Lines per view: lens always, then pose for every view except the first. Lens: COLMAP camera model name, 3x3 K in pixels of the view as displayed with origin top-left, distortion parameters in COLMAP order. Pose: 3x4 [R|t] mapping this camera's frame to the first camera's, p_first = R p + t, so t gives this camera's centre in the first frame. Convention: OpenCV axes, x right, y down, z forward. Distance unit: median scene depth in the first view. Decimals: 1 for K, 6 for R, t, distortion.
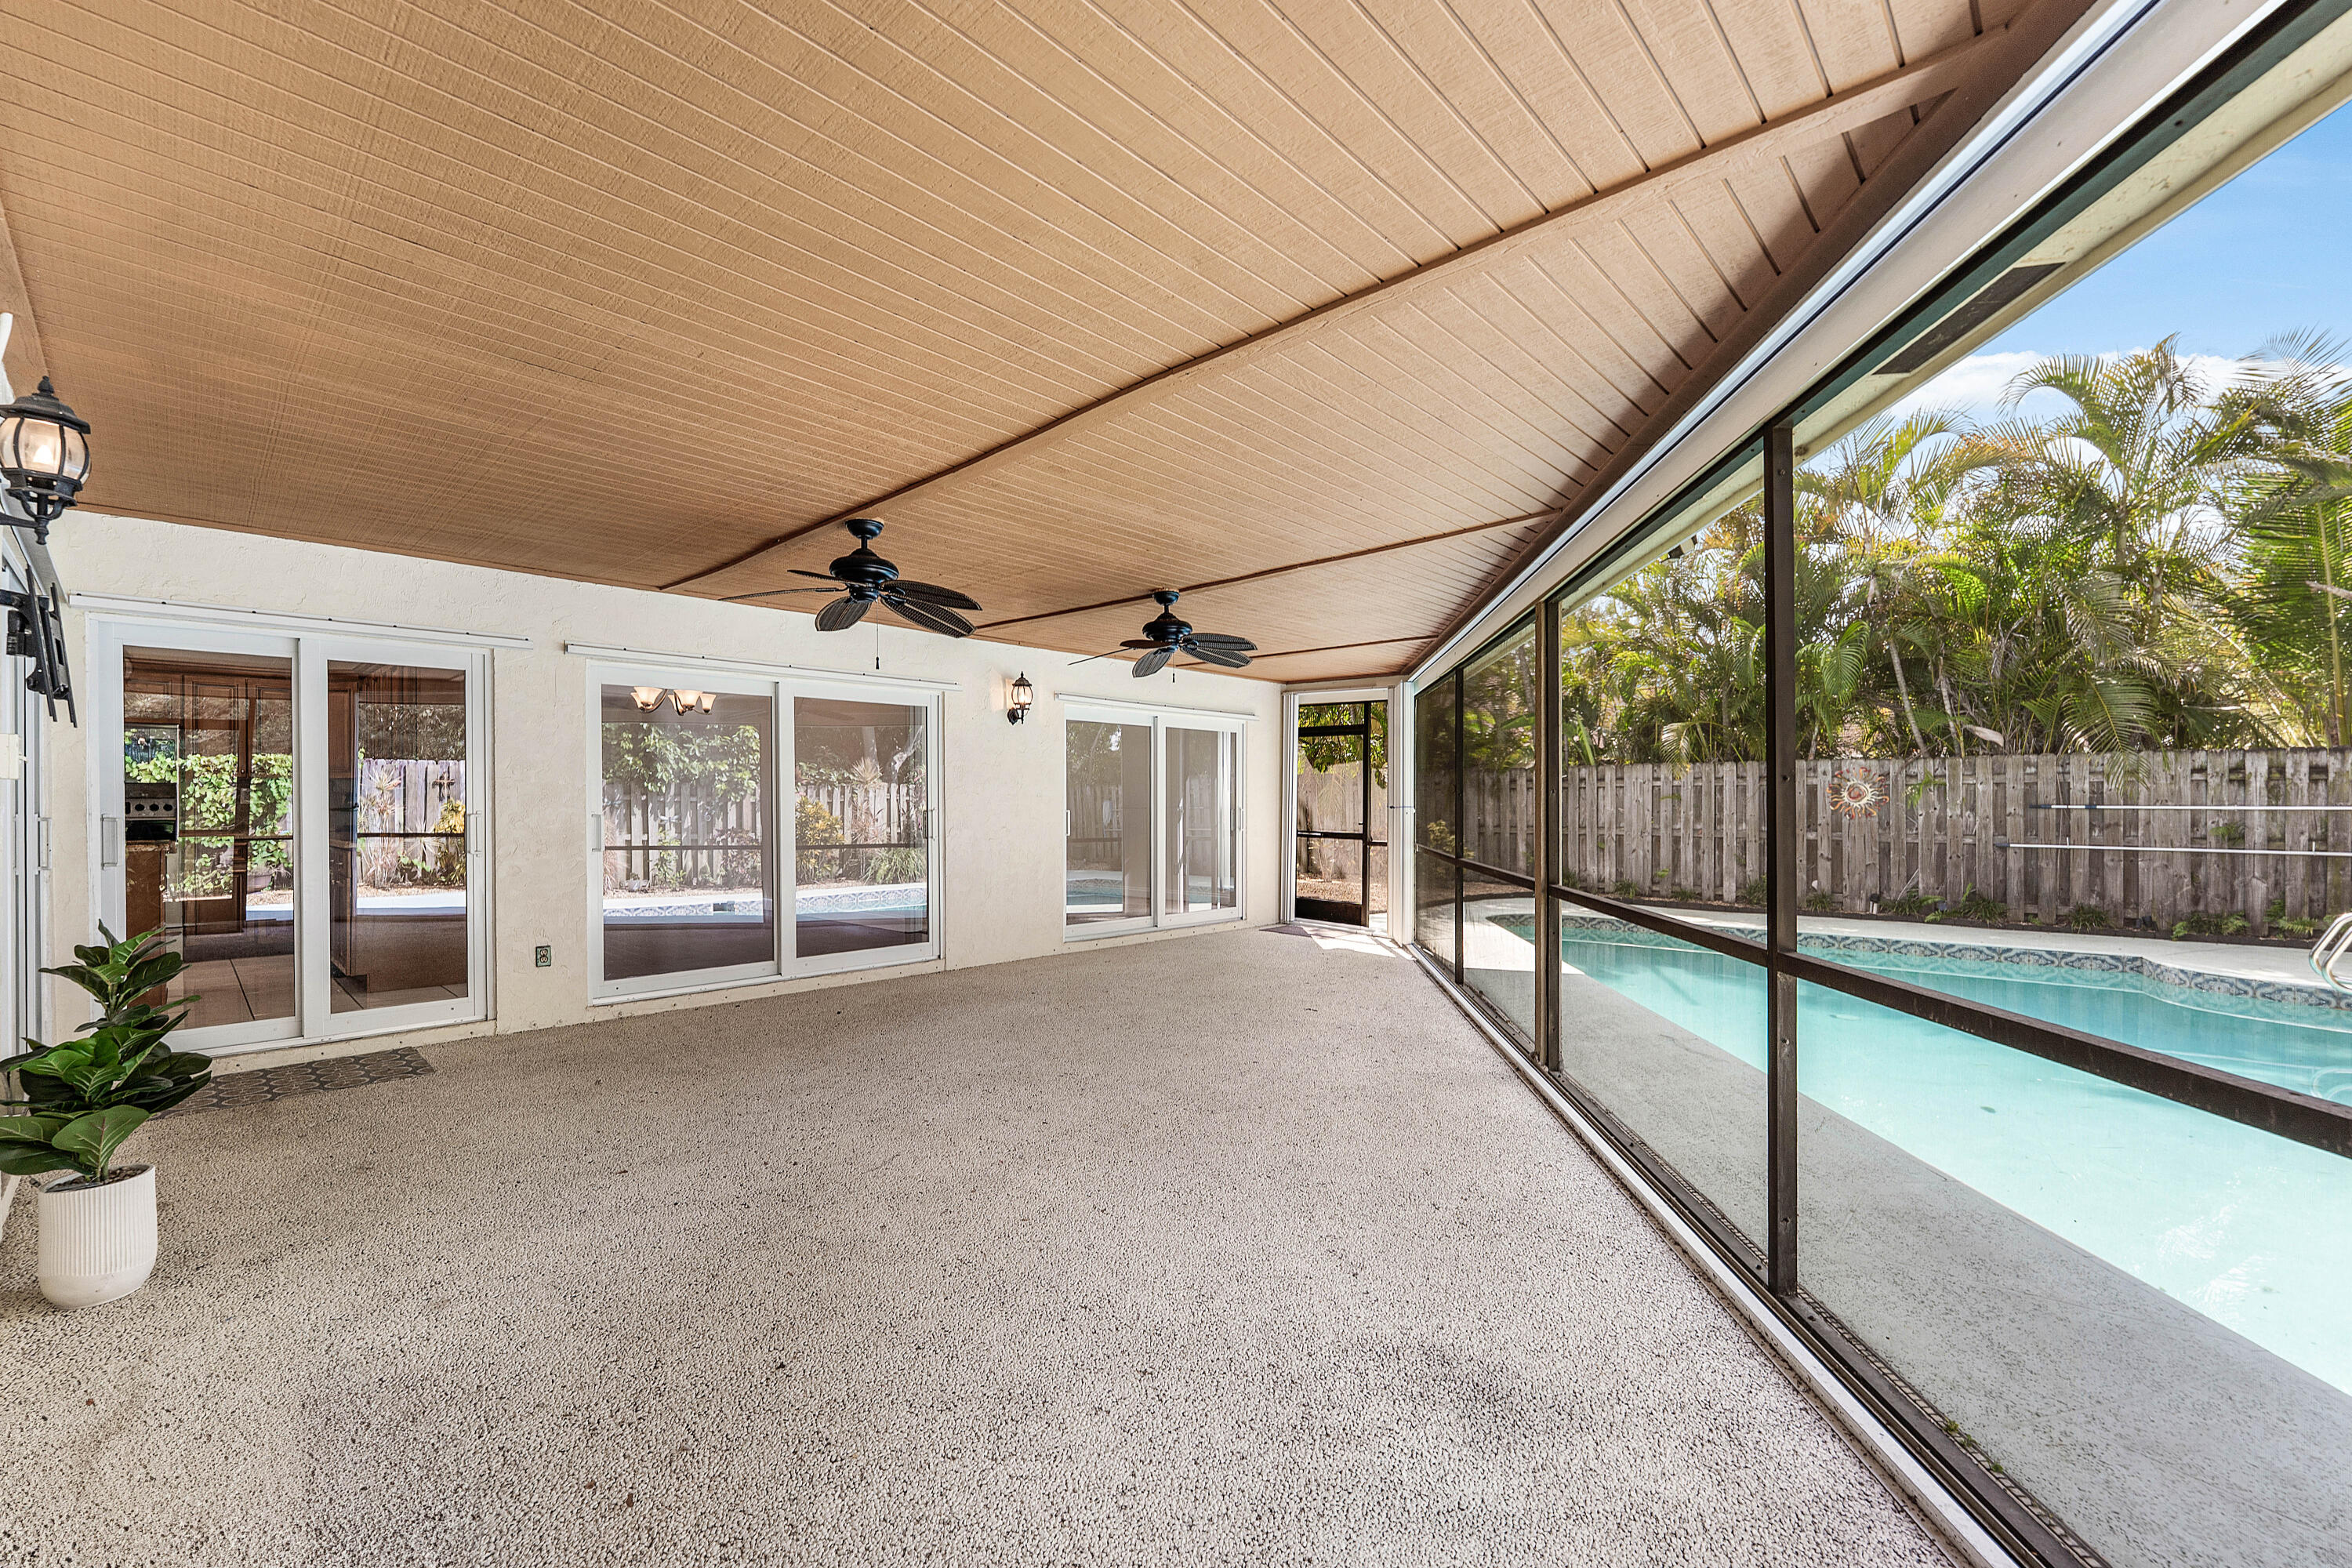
lens RADIAL K [[965.0, 0, 1175.0], [0, 965.0, 805.4], [0, 0, 1]] dist [-0.000216, -0.000180]
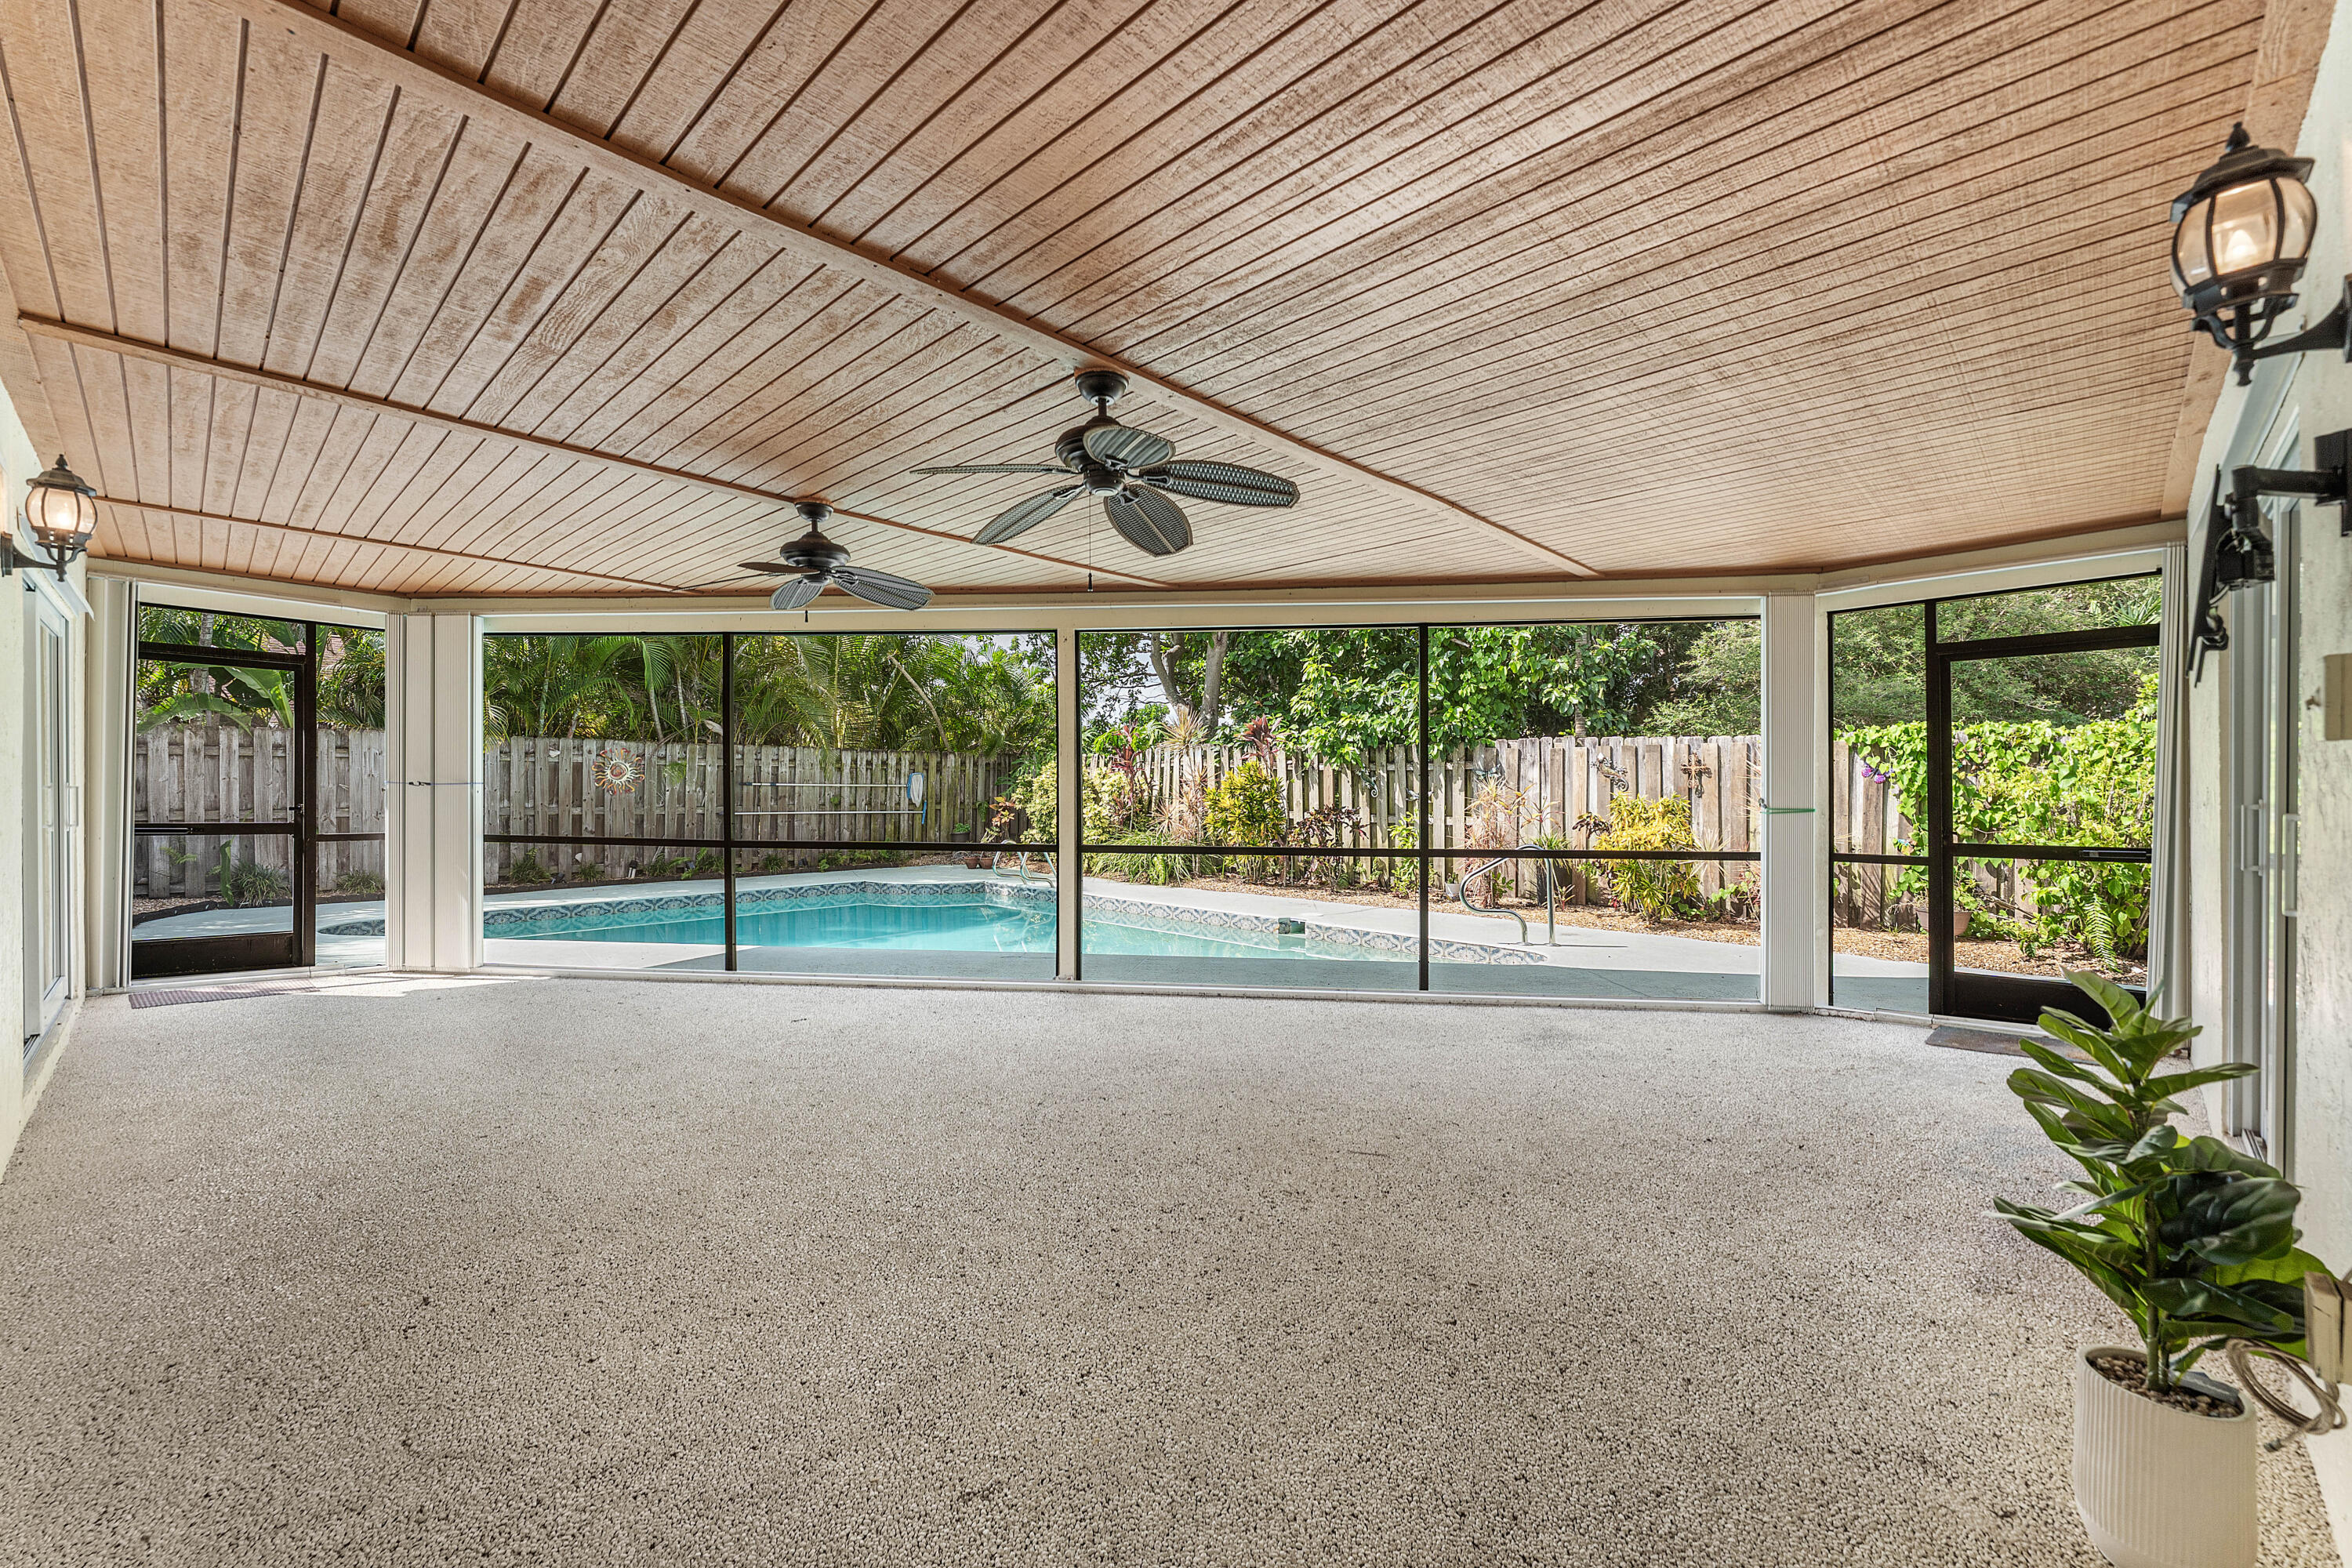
lens RADIAL K [[936.4, 0, 1176.0], [0, 936.4, 784.0], [0, 0, 1]] dist [-0.000272, -0.000043]
pose [[0.023287, 0.002056, 0.999727, -0.418277], [-0.003241, 0.999993, -0.001981, 0.002052], [-0.999724, -0.003194, 0.023294, 0.393399]]
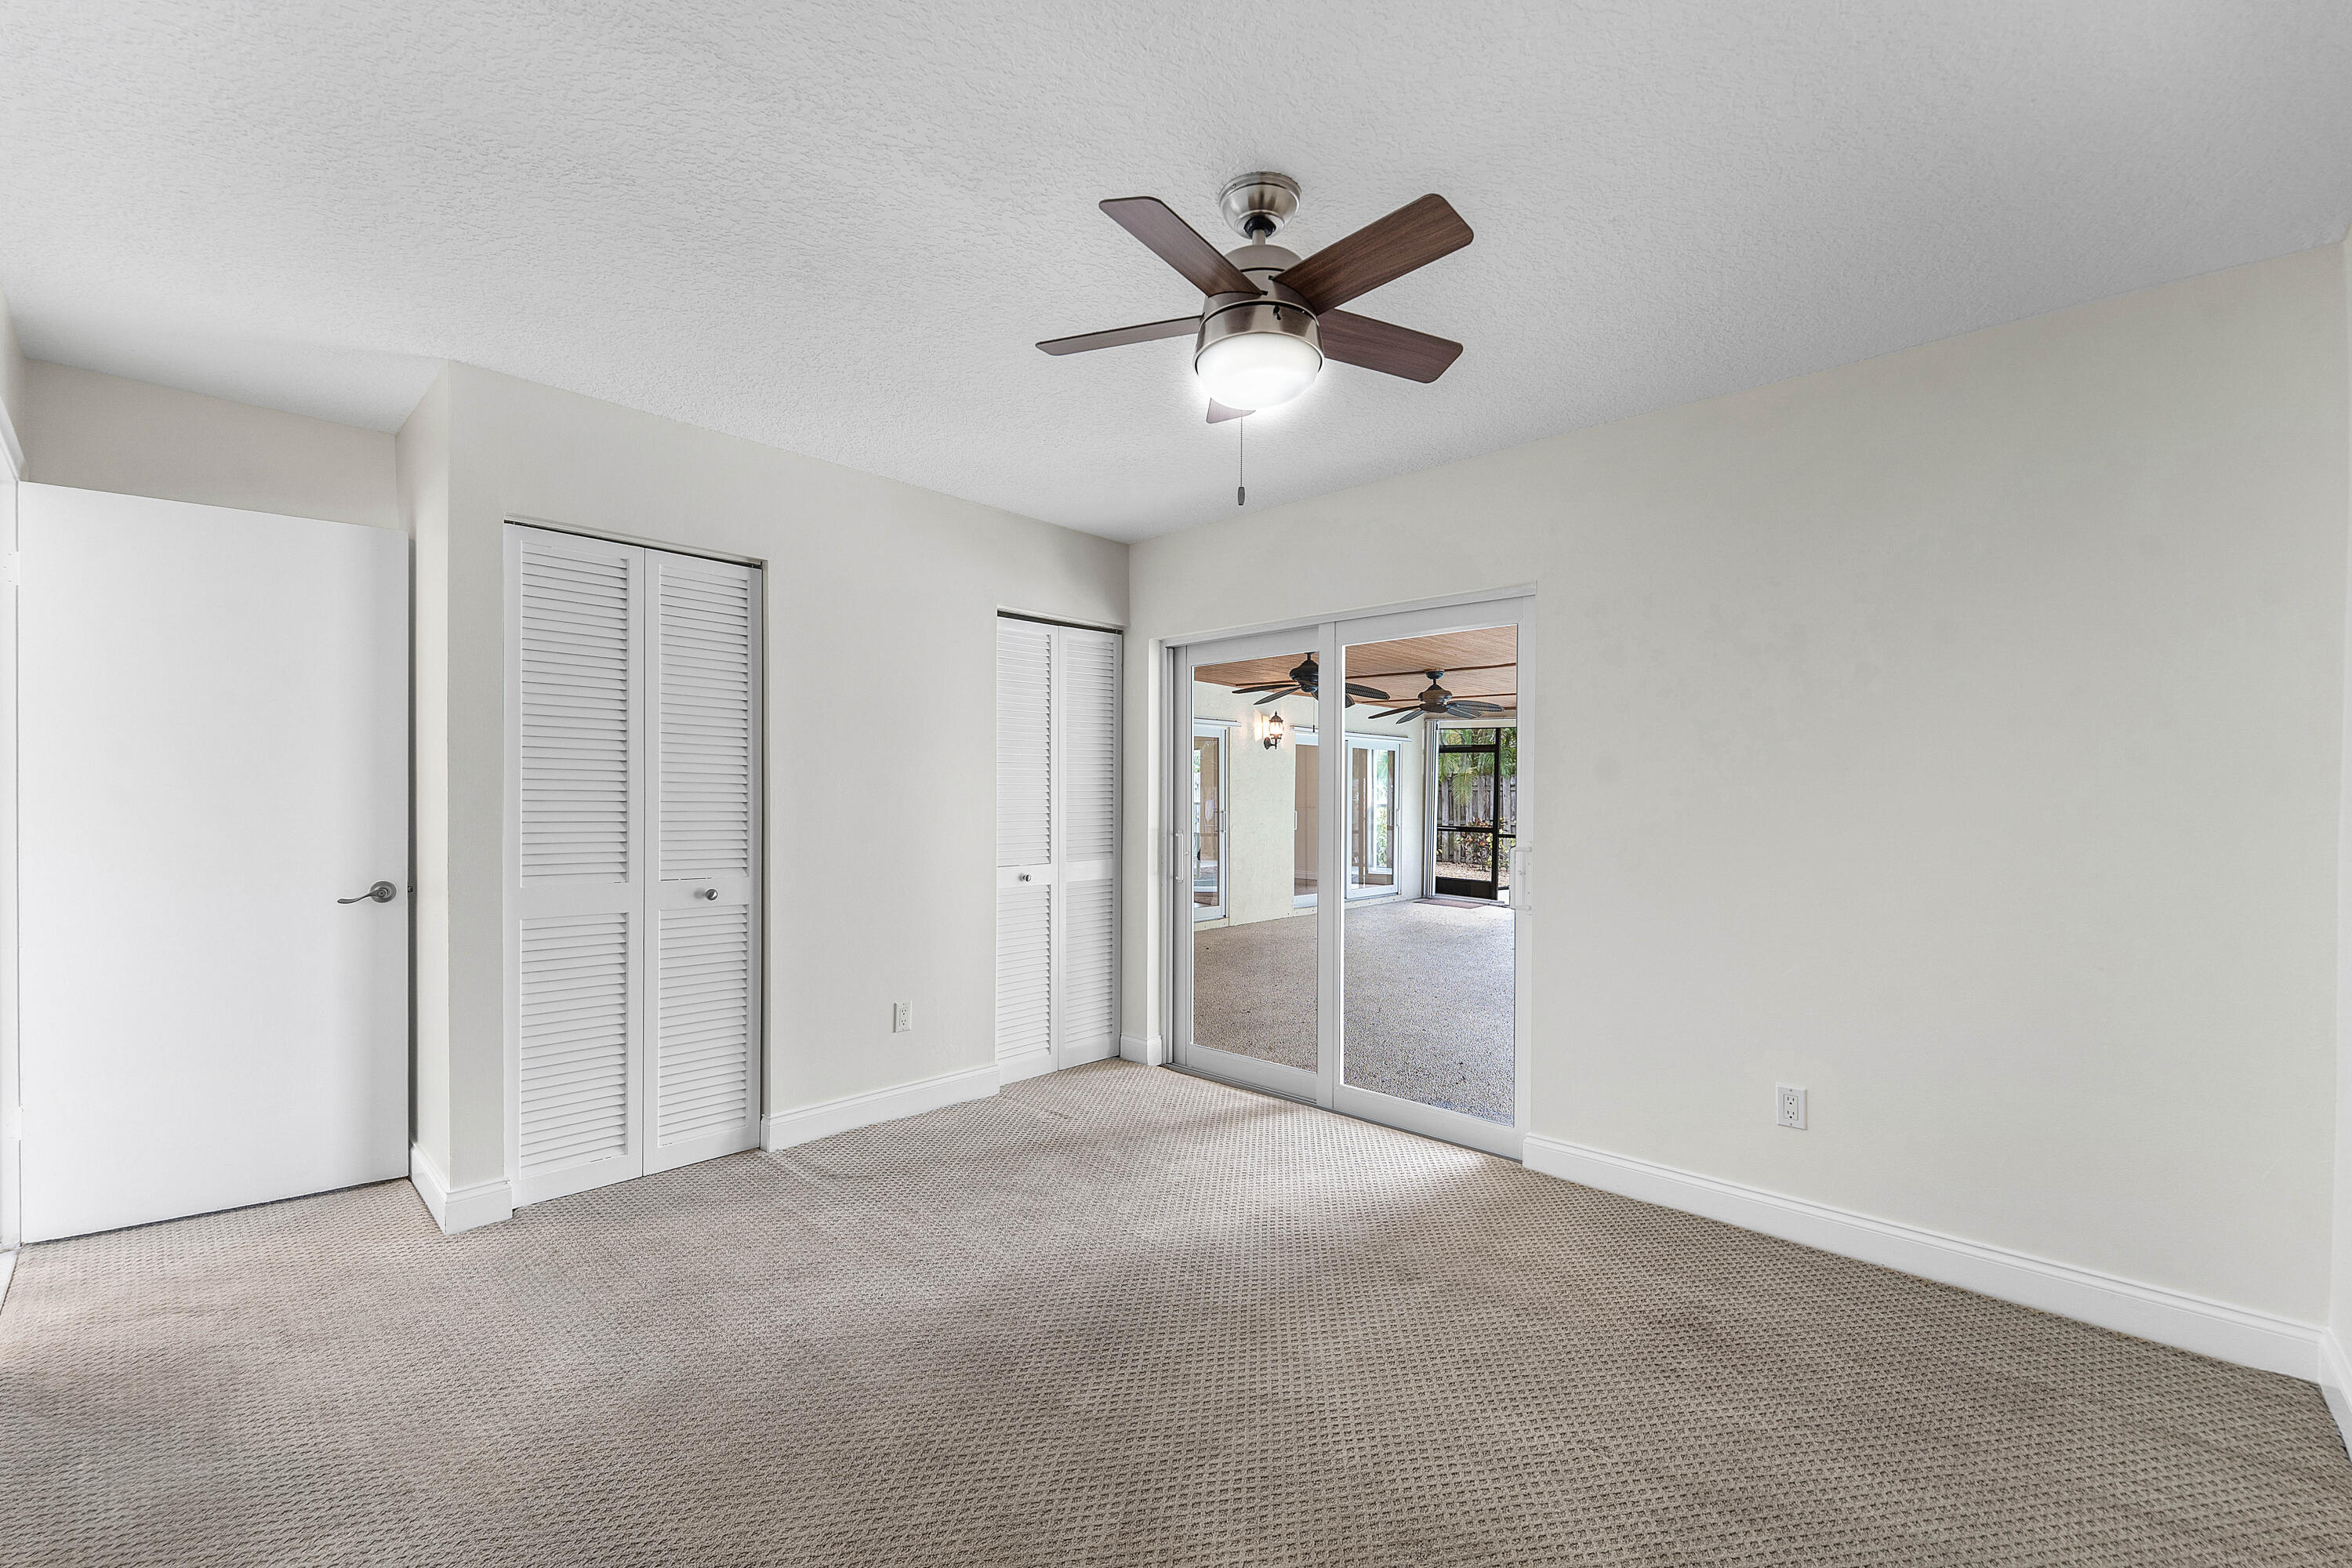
lens RADIAL K [[965.0, 0, 1175.0], [0, 965.0, 805.4], [0, 0, 1]] dist [-0.000216, -0.000180]
pose [[0.999994, -0.001264, 0.003098, -0.240894], [0.001251, 0.999991, 0.004151, -0.007443], [-0.003103, -0.004147, 0.999987, -0.304360]]
